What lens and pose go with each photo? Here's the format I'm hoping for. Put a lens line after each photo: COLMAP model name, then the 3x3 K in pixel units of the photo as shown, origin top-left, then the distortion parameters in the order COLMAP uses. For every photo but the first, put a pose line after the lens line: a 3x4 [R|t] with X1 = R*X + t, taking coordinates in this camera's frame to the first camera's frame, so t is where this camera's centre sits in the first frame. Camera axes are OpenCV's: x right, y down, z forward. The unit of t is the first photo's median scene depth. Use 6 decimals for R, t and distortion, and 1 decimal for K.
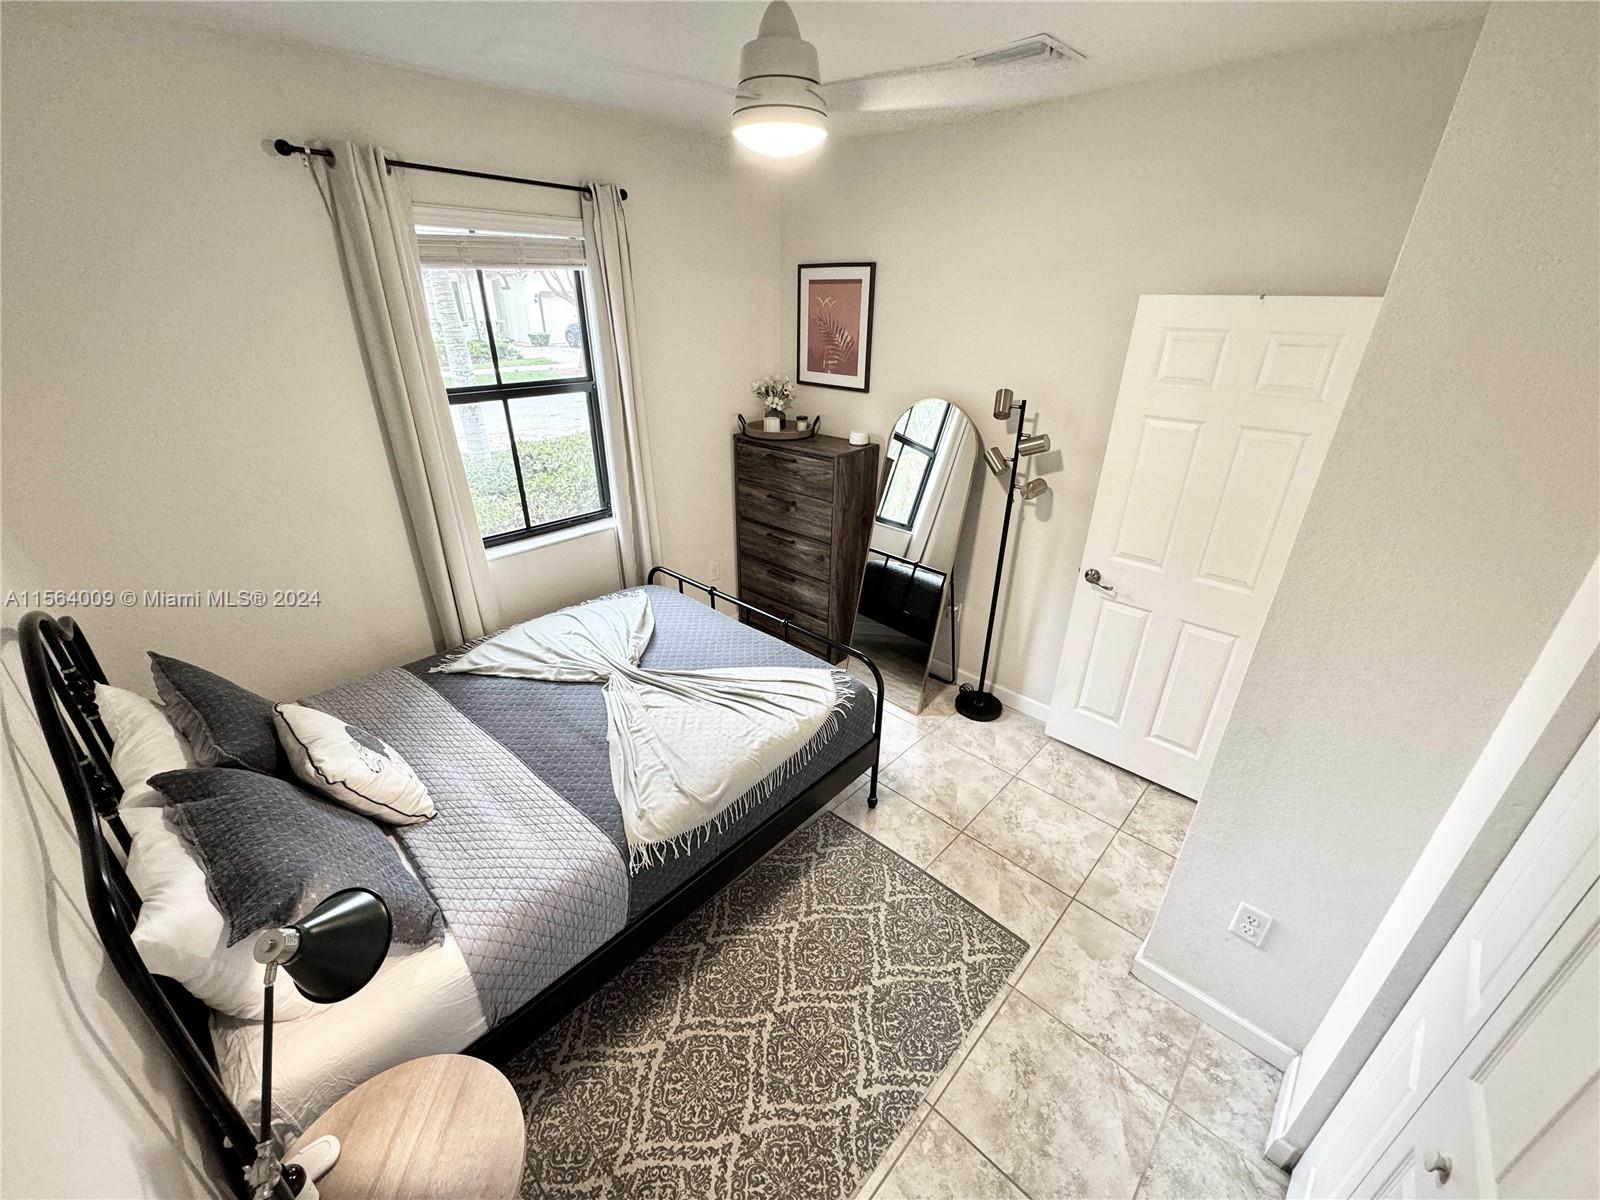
lens RADIAL K [[636.0, 0, 800.7], [0, 636.0, 600.2], [0, 0, 1]] dist [0.000166, -0.001743]
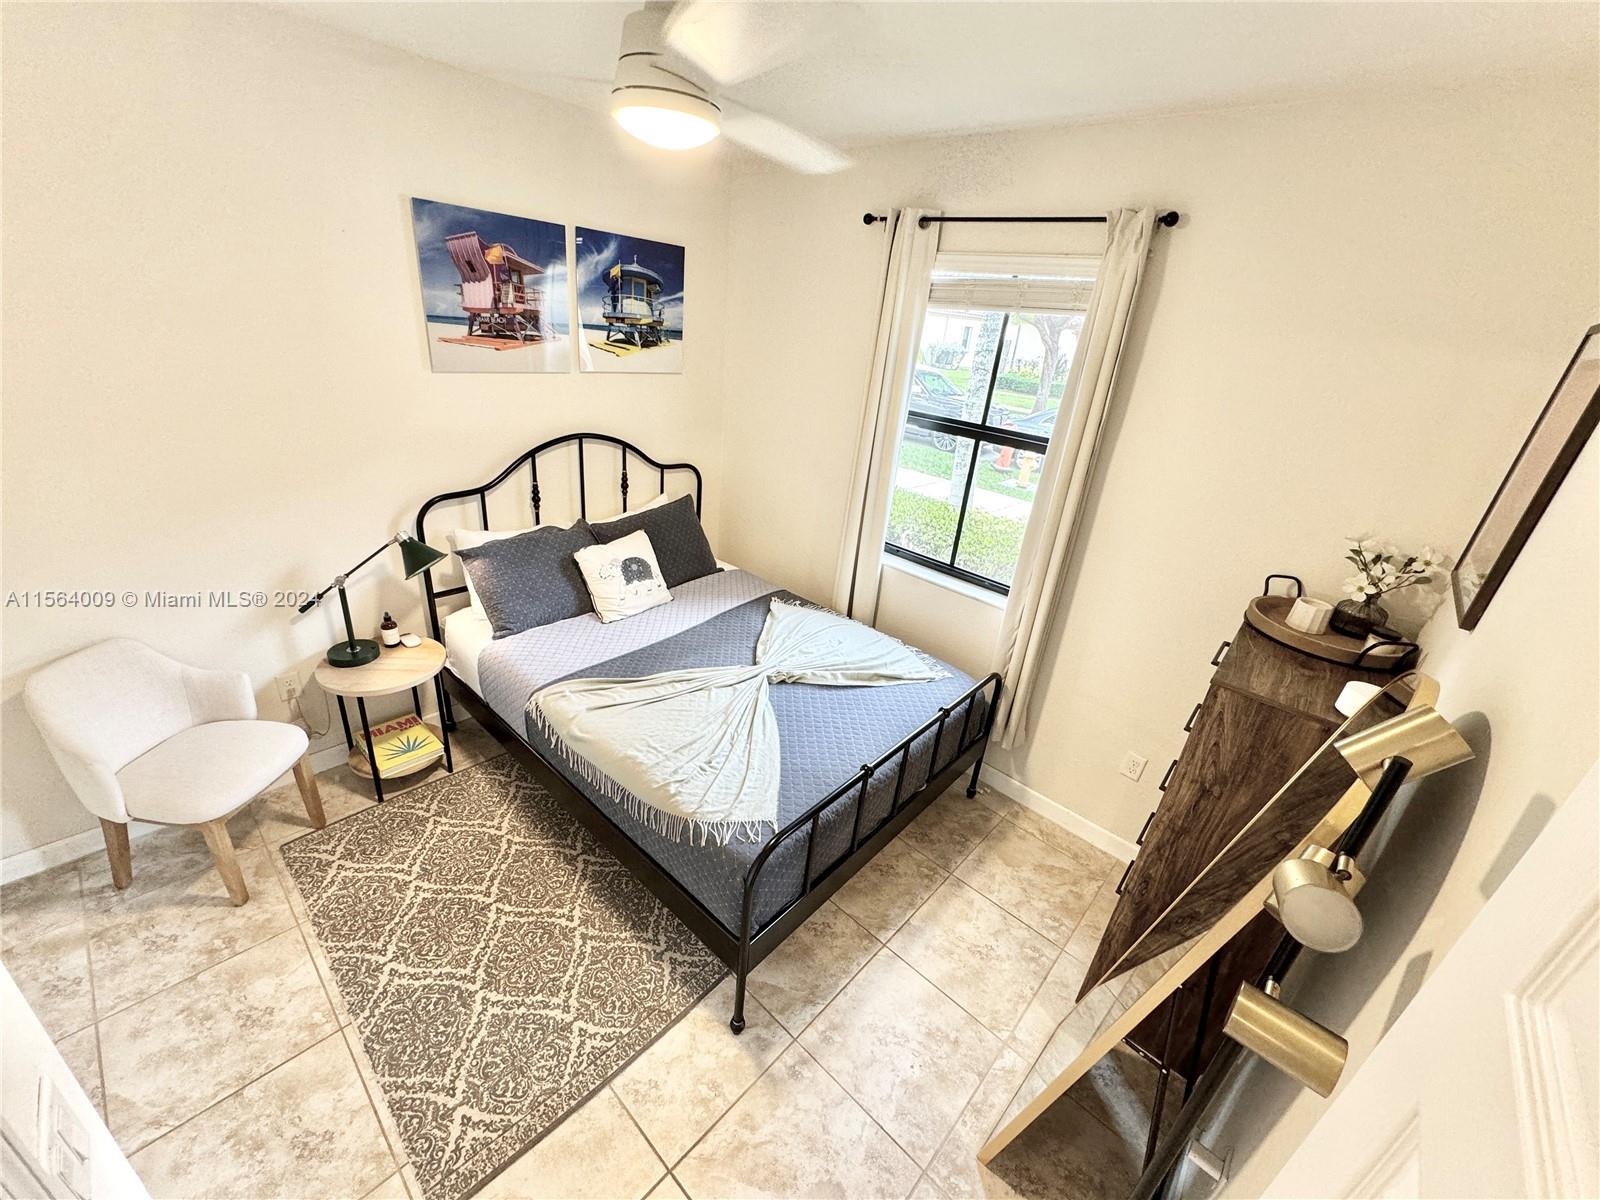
lens RADIAL K [[636.0, 0, 799.4], [0, 636.0, 598.6], [0, 0, 1]] dist [0.000166, -0.001743]
pose [[0.015868, 0.405368, -0.914016, 0.727434], [-0.511915, 0.788530, 0.340827, -0.425402], [0.858890, 0.462490, 0.220026, 0.883531]]
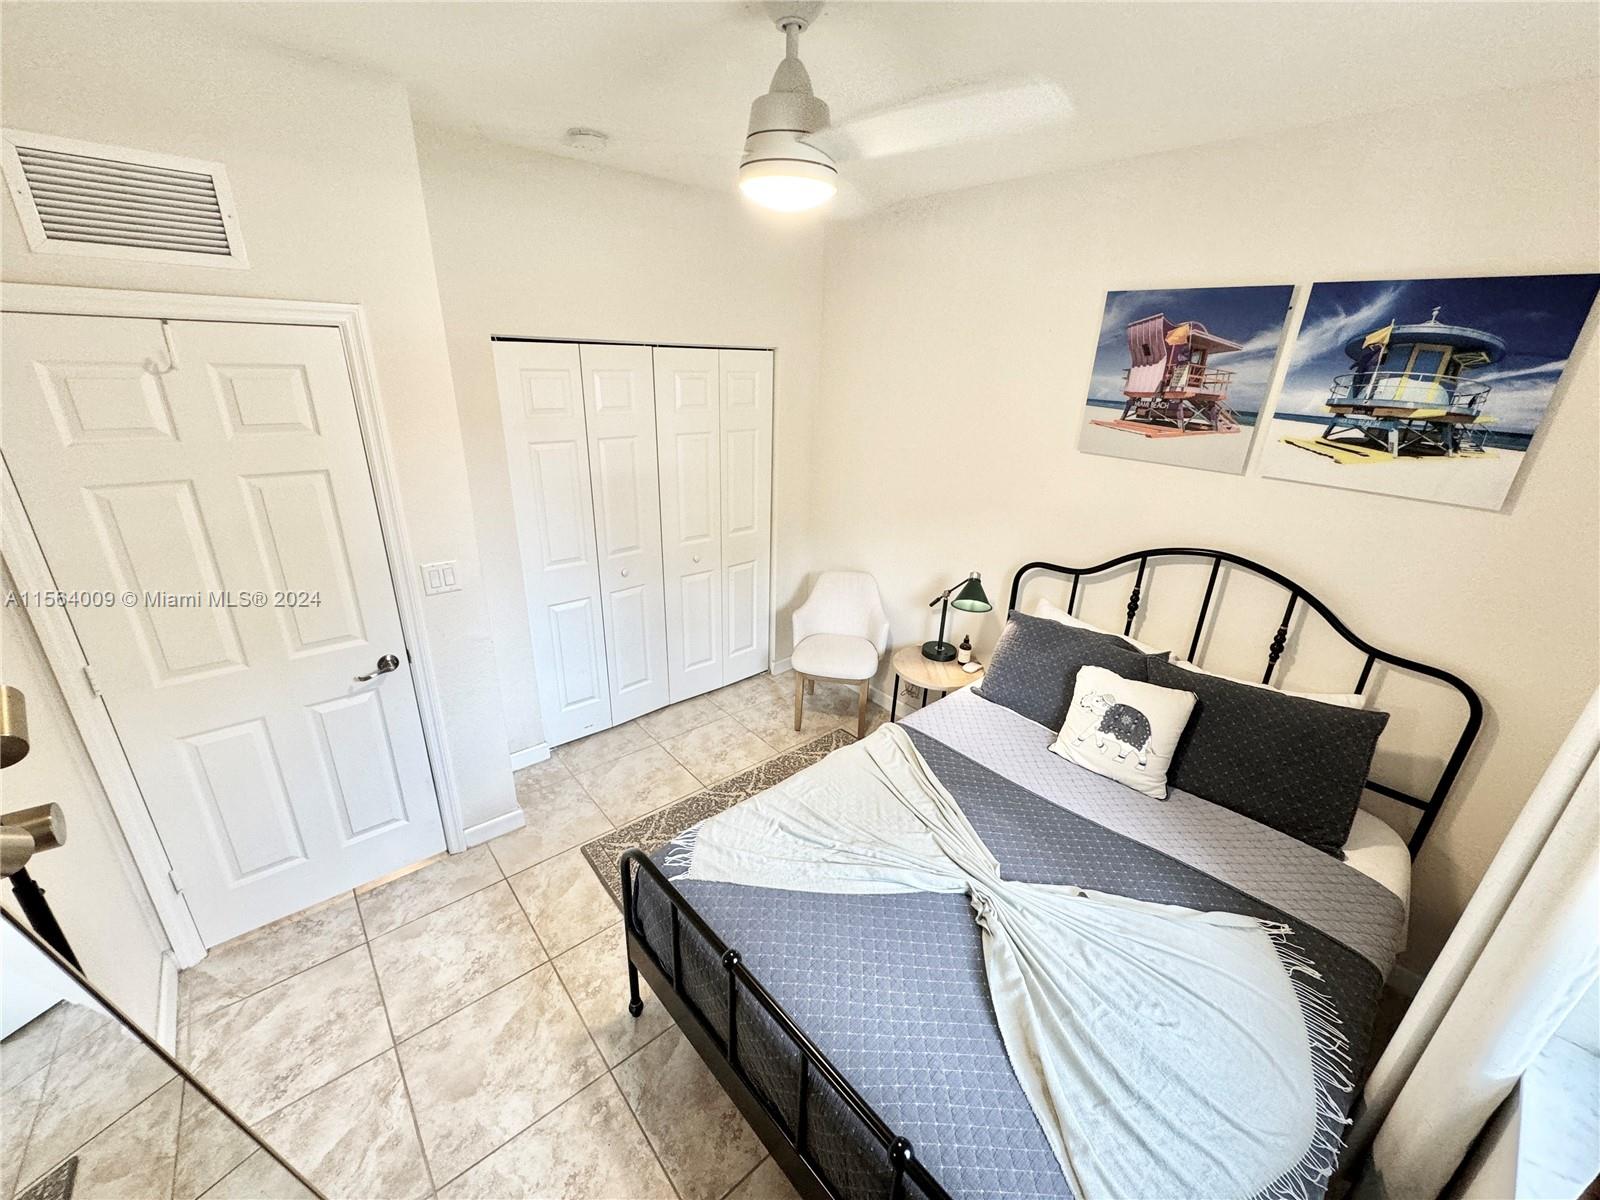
lens RADIAL K [[636.0, 0, 795.8], [0, 636.0, 597.8], [0, 0, 1]] dist [0.000166, -0.001743]
pose [[-0.993830, -0.077600, 0.079244, -0.119932], [0.003714, 0.690792, 0.723044, -0.702103], [-0.110849, 0.718878, -0.686242, 1.472924]]
